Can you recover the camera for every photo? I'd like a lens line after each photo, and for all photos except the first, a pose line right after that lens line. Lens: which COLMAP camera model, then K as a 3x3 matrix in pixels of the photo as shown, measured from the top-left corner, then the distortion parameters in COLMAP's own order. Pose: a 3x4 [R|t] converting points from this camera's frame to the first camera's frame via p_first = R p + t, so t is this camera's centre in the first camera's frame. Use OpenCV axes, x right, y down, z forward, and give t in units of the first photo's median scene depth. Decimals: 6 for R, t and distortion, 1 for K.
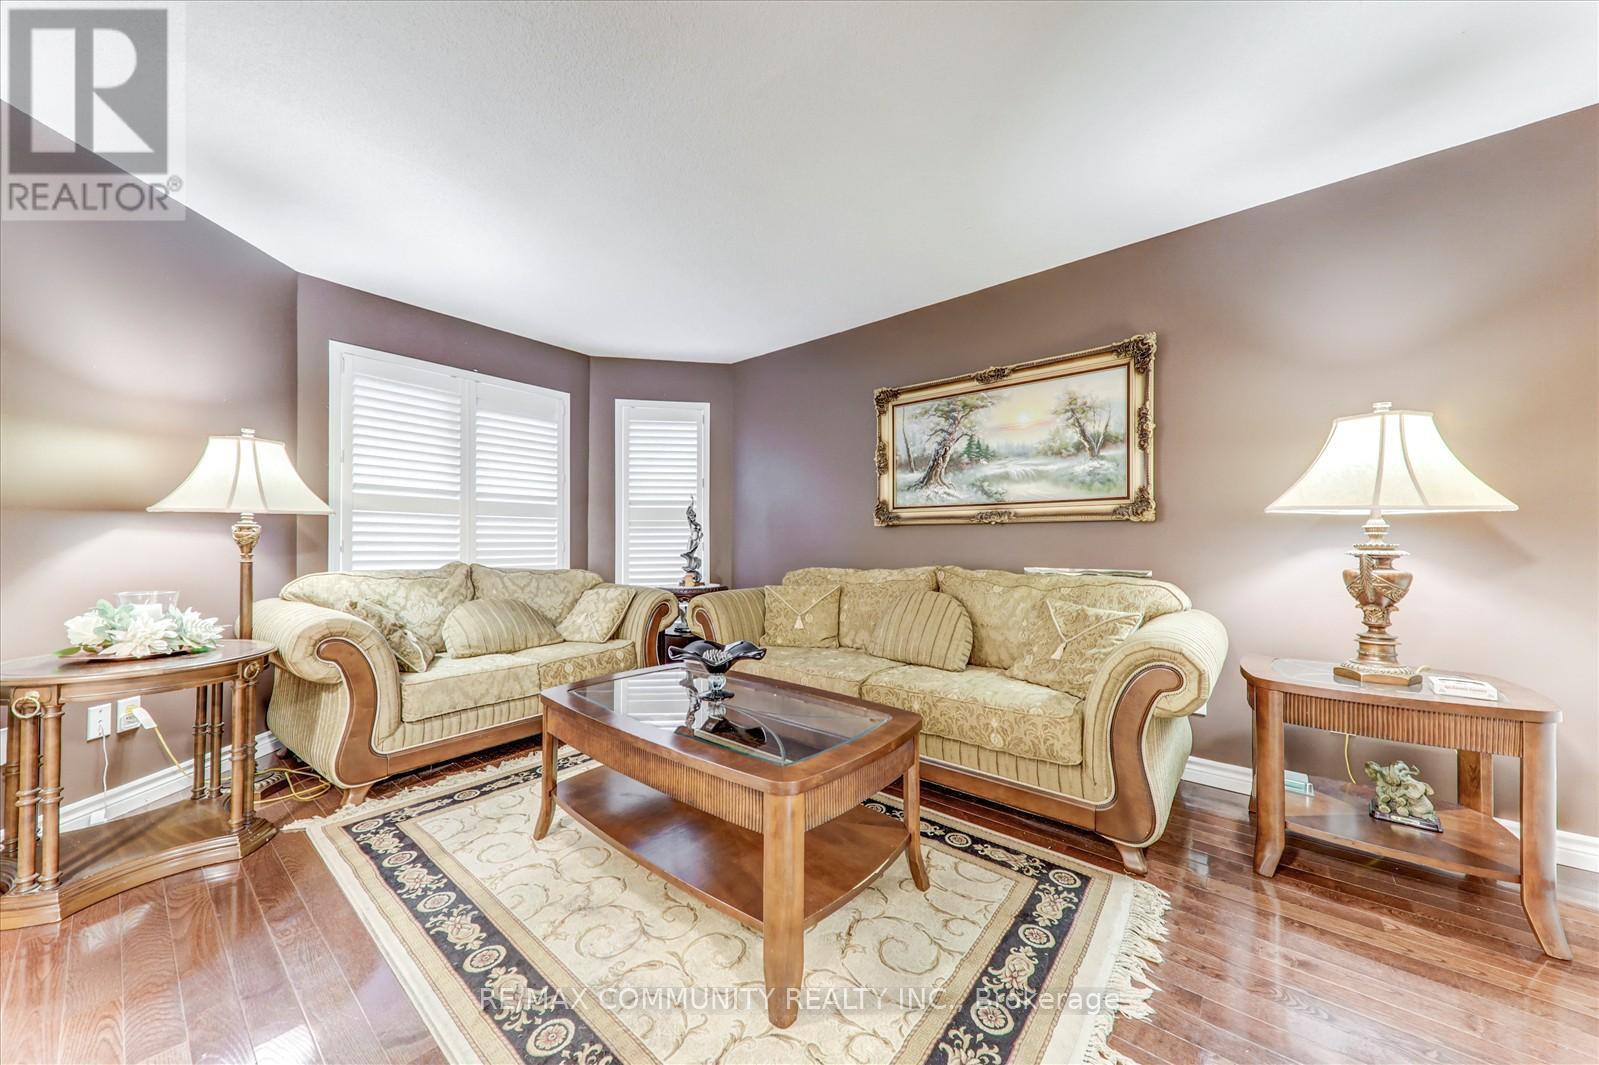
lens RADIAL K [[542.4, 0, 801.7], [0, 542.4, 530.9], [0, 0, 1]] dist [-0.000476, -0.000106]
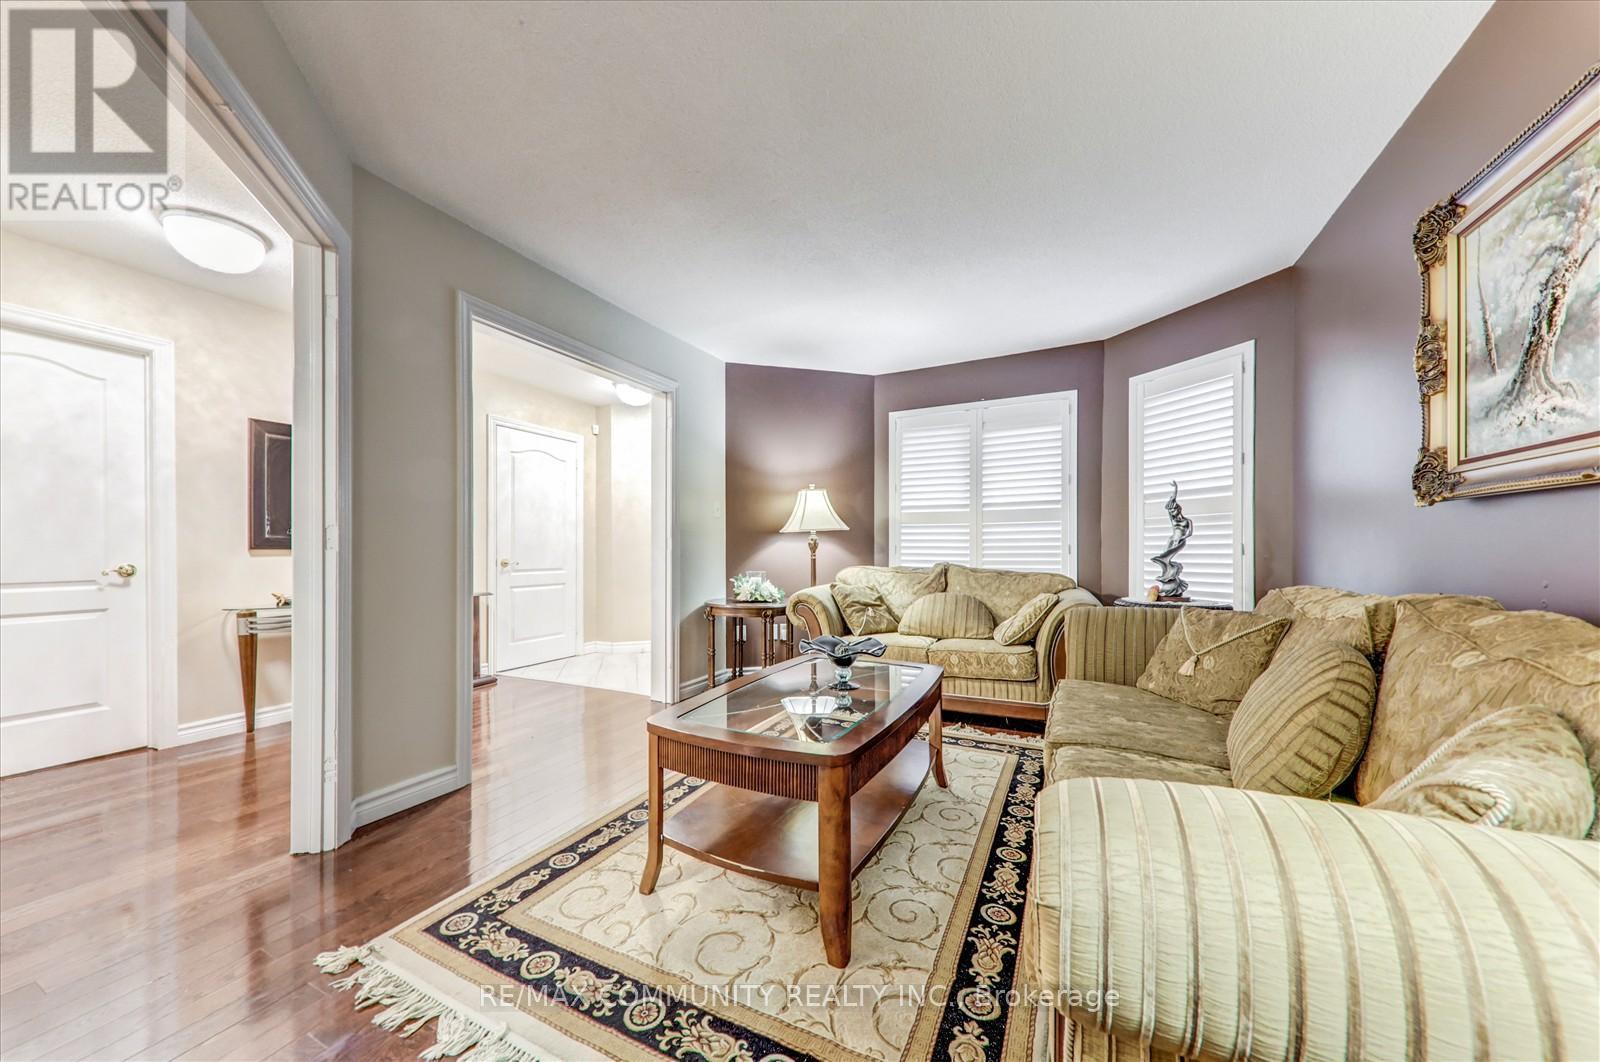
lens RADIAL K [[560.3, 0, 801.6], [0, 560.3, 518.0], [0, 0, 1]] dist [0.017565, 0.000021]
pose [[0.220154, -0.057349, -0.973778, 0.513651], [0.029214, 0.998210, -0.052184, 0.012892], [0.975027, -0.016960, 0.221436, 0.364775]]
